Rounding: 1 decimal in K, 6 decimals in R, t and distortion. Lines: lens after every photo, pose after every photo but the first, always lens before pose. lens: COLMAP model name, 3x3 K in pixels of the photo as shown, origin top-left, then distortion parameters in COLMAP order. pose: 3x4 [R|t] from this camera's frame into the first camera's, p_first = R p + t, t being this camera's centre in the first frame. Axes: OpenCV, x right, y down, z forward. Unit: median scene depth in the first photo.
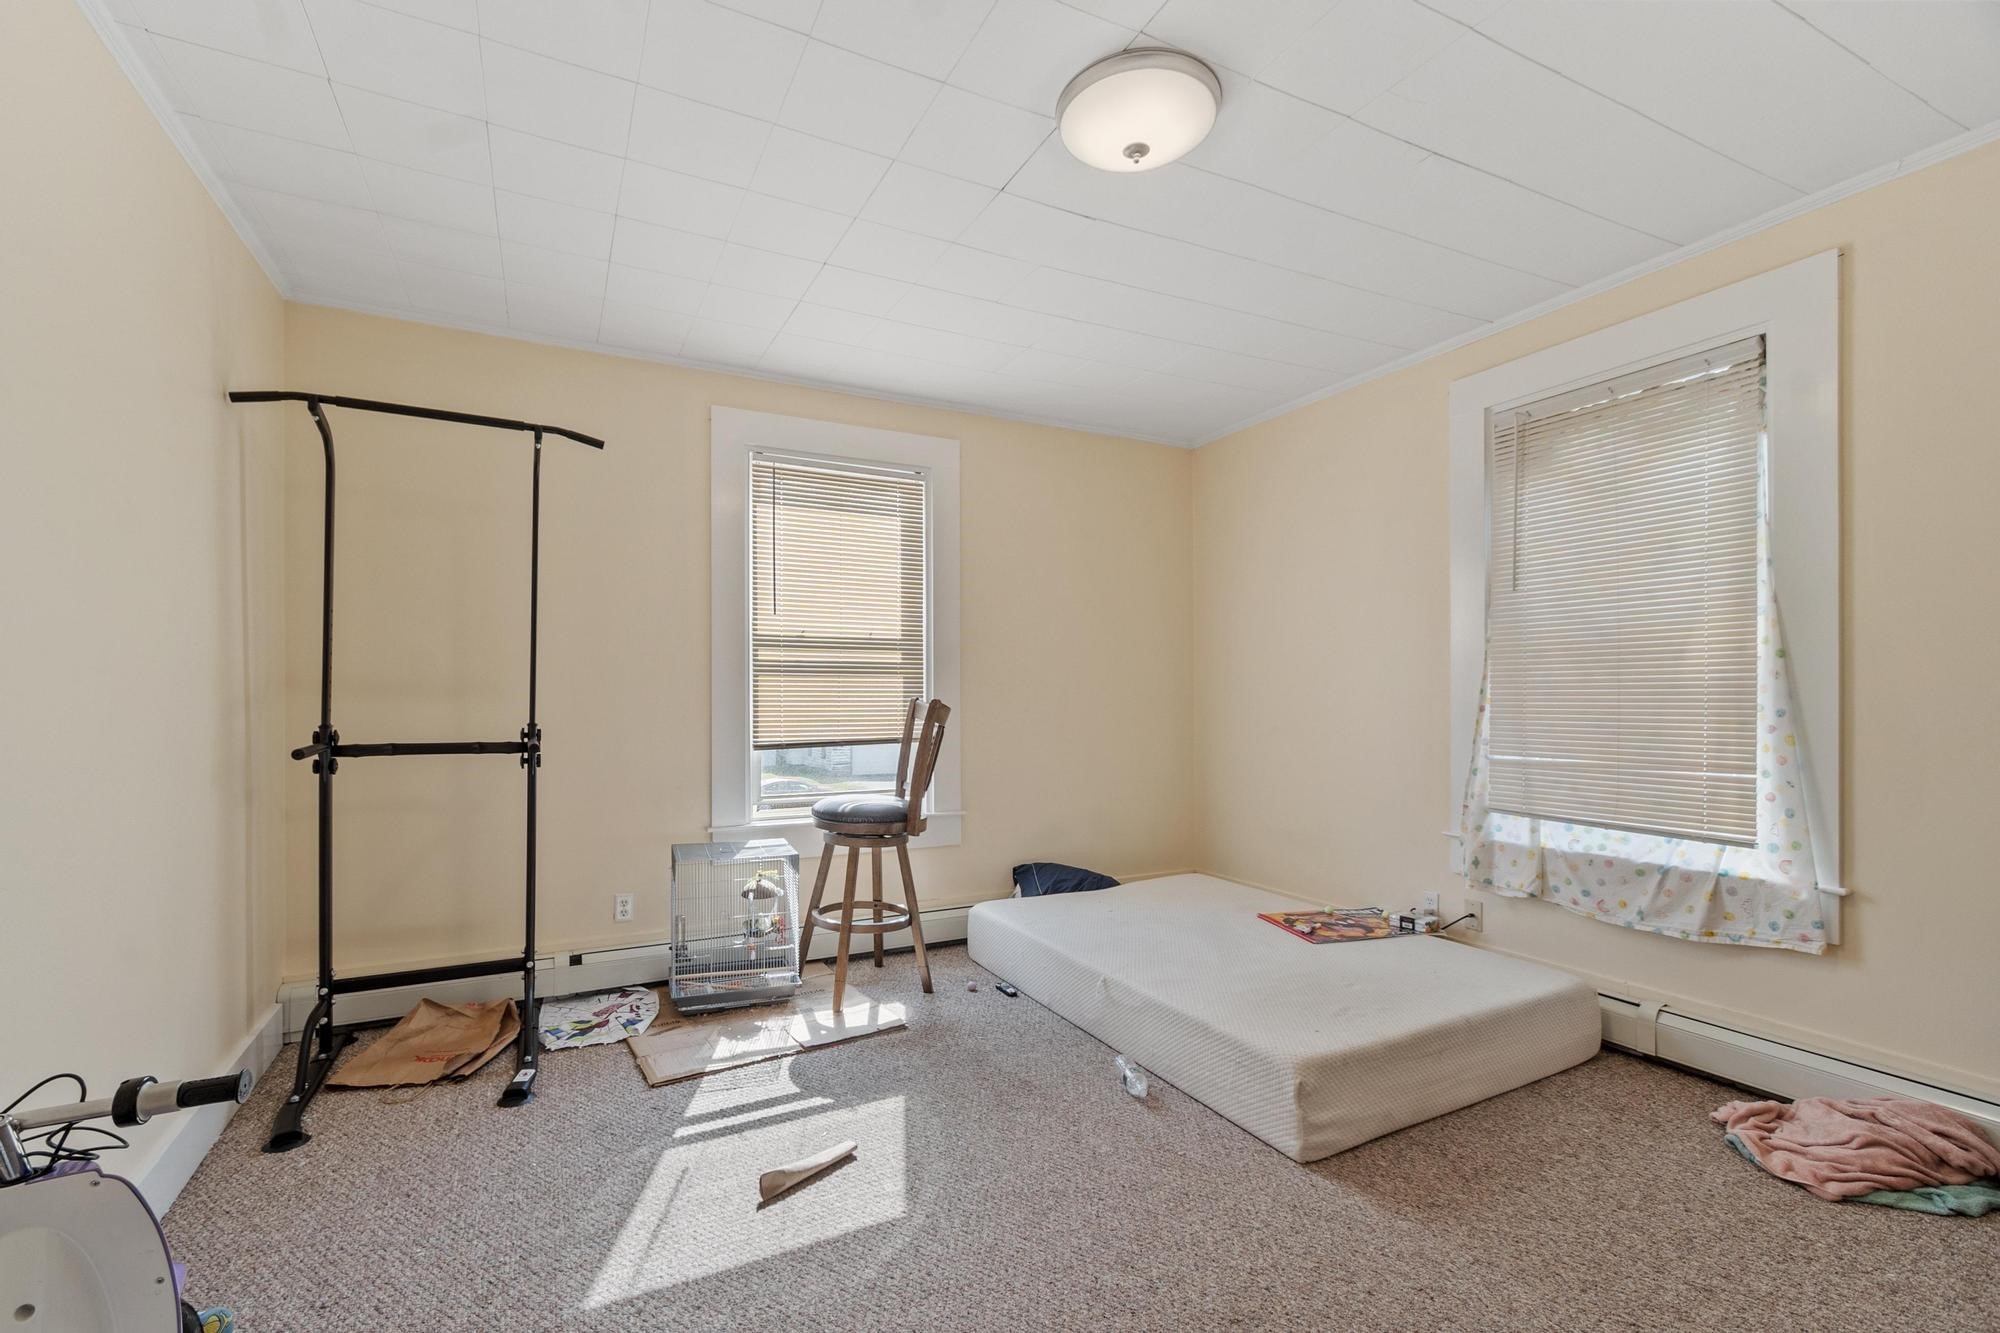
lens RADIAL K [[873.7, 0, 972.0], [0, 873.7, 684.6], [0, 0, 1]] dist [0.004237, -0.001191]
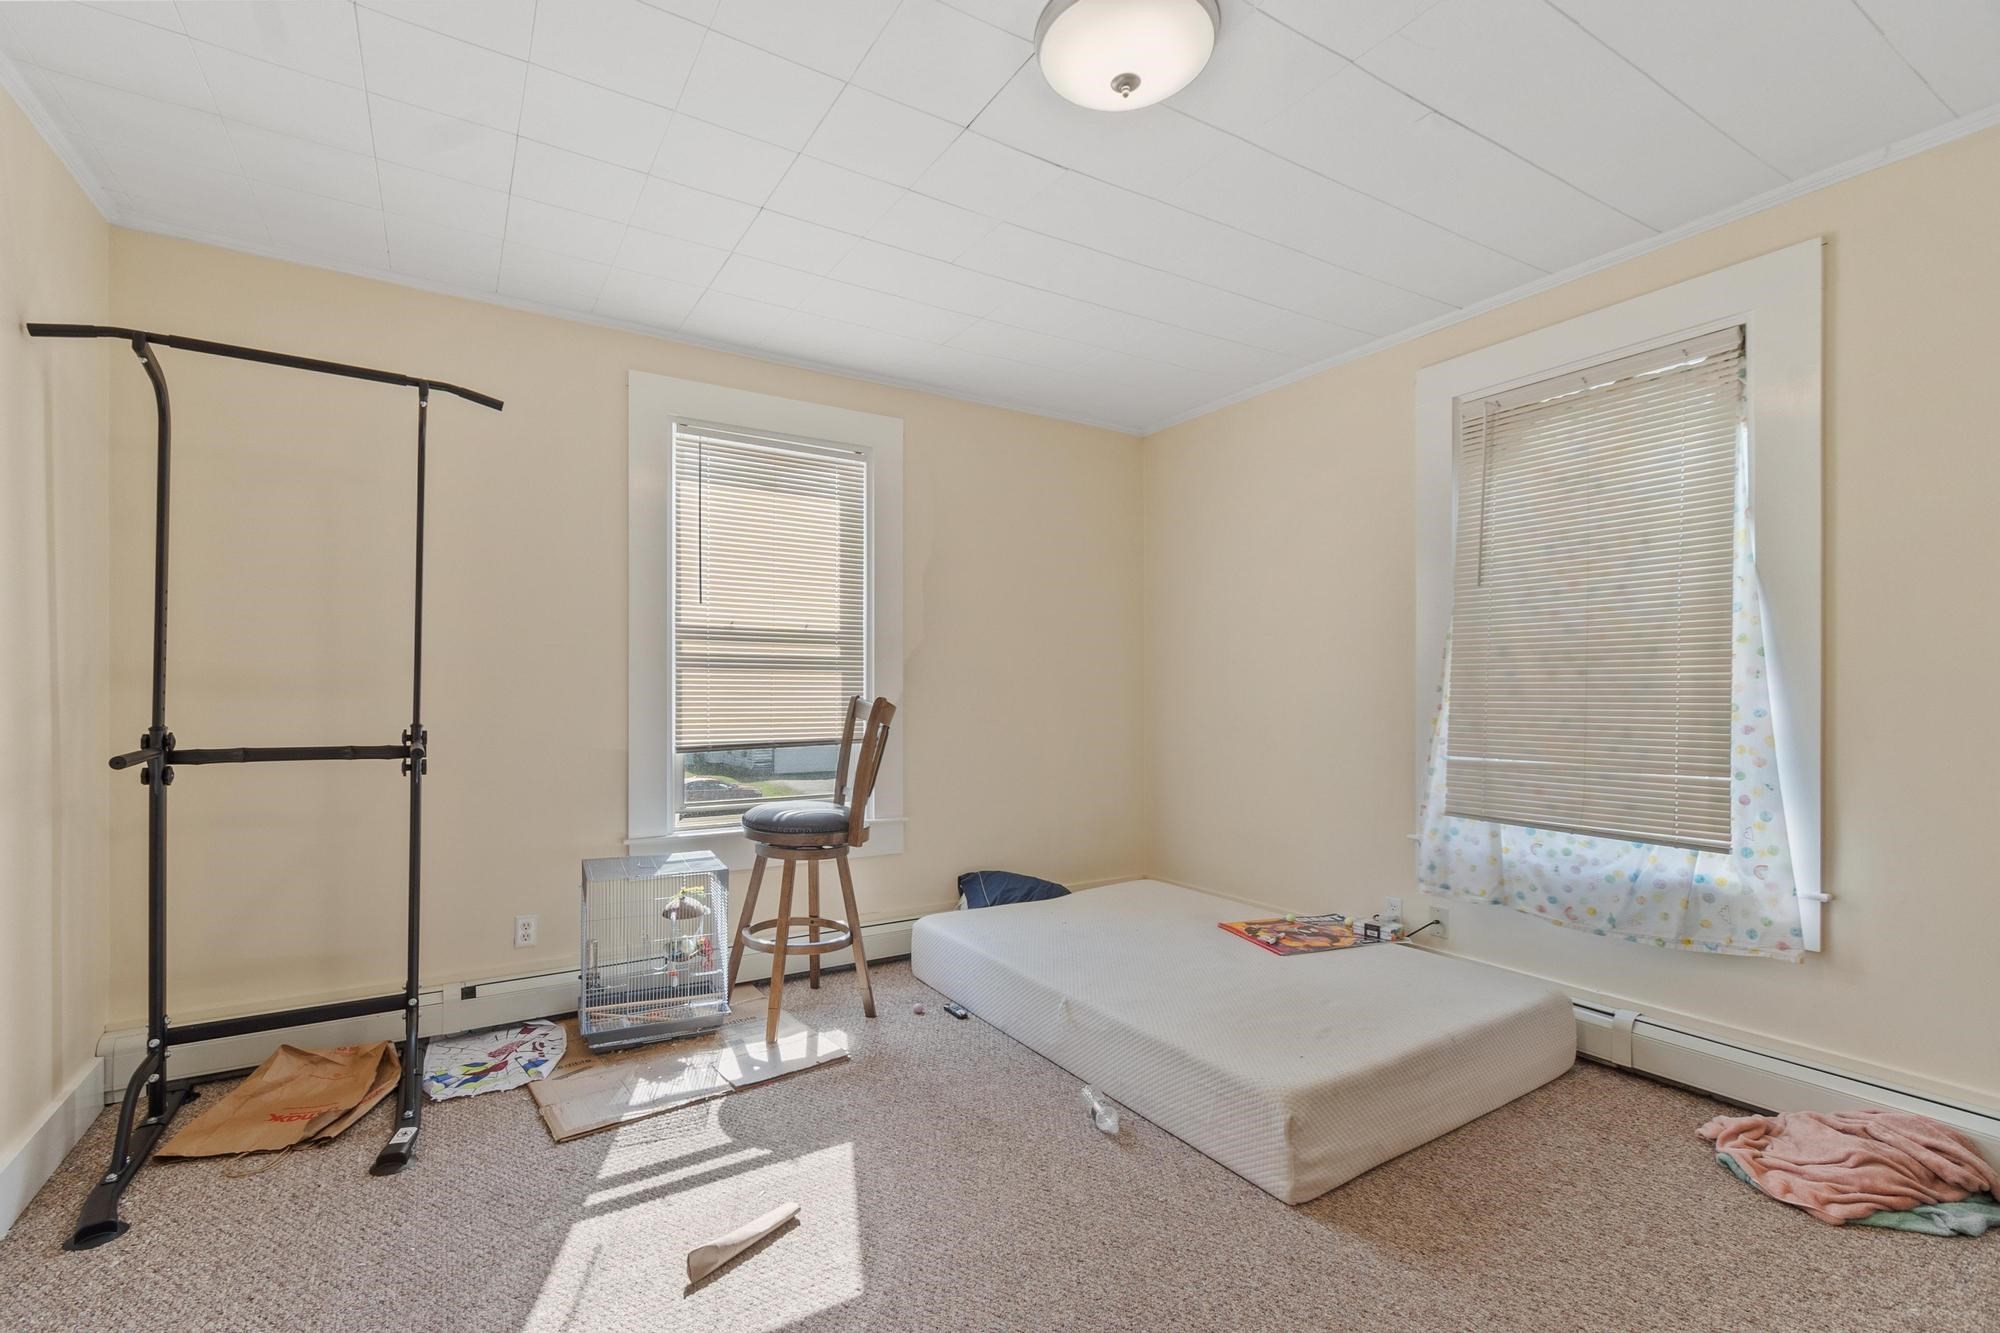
lens RADIAL K [[873.7, 0, 968.3], [0, 873.7, 684.6], [0, 0, 1]] dist [0.004237, -0.001191]
pose [[0.996405, 0.003566, 0.084645, -0.031045], [-0.003884, 0.999986, 0.003586, -0.000200], [-0.084631, -0.003902, 0.996405, 0.090030]]
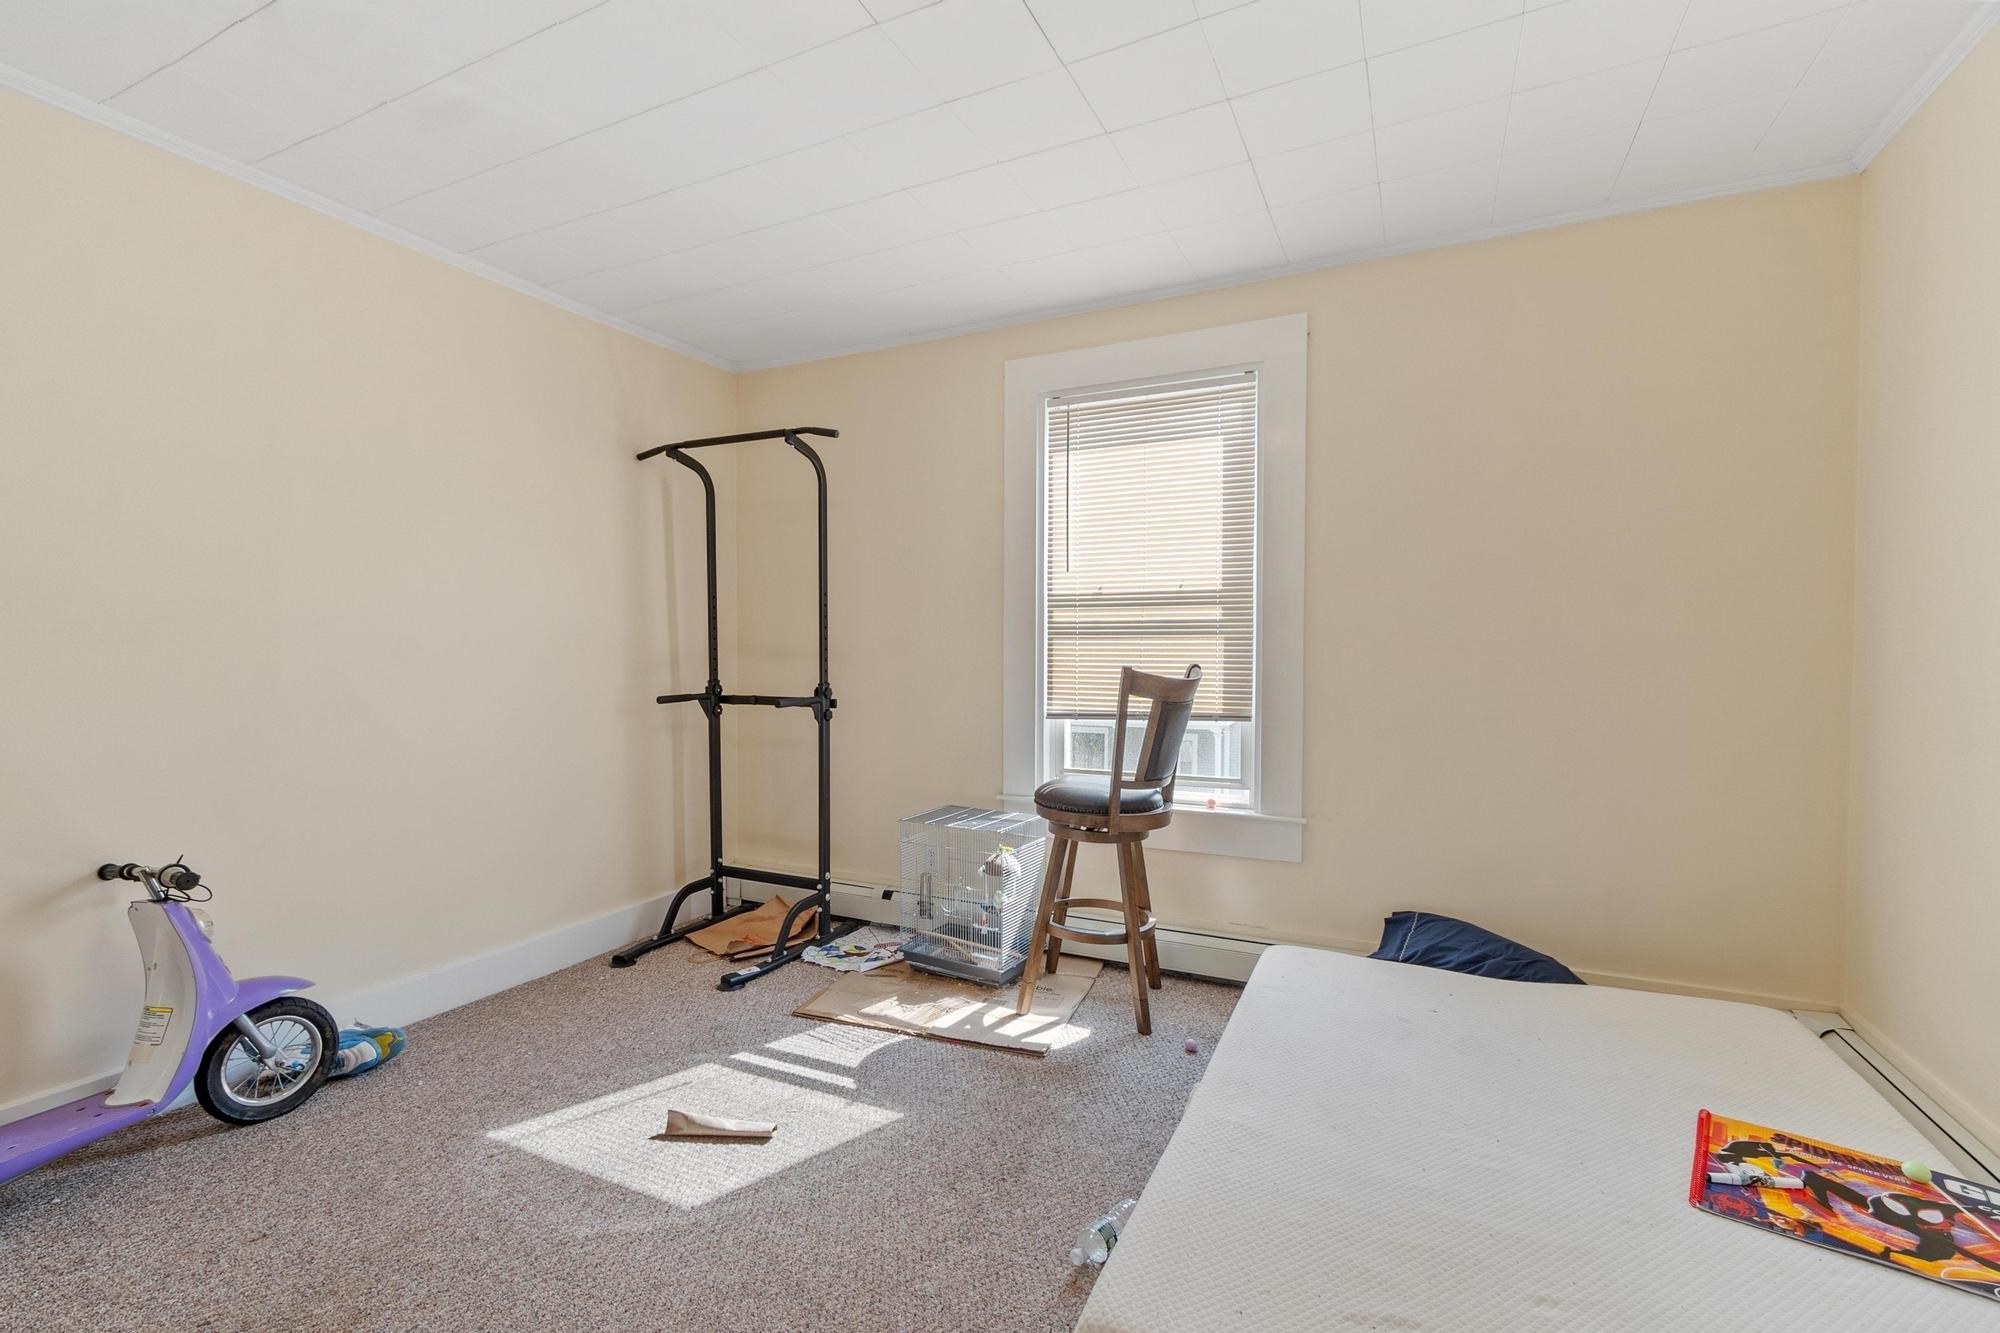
lens RADIAL K [[873.7, 0, 973.1], [0, 873.7, 673.4], [0, 0, 1]] dist [0.004237, -0.001191]
pose [[0.598100, 0.010779, -0.801349, 0.571330], [0.003206, 0.999869, 0.015843, 0.014411], [0.801415, -0.012045, 0.597988, 0.471112]]
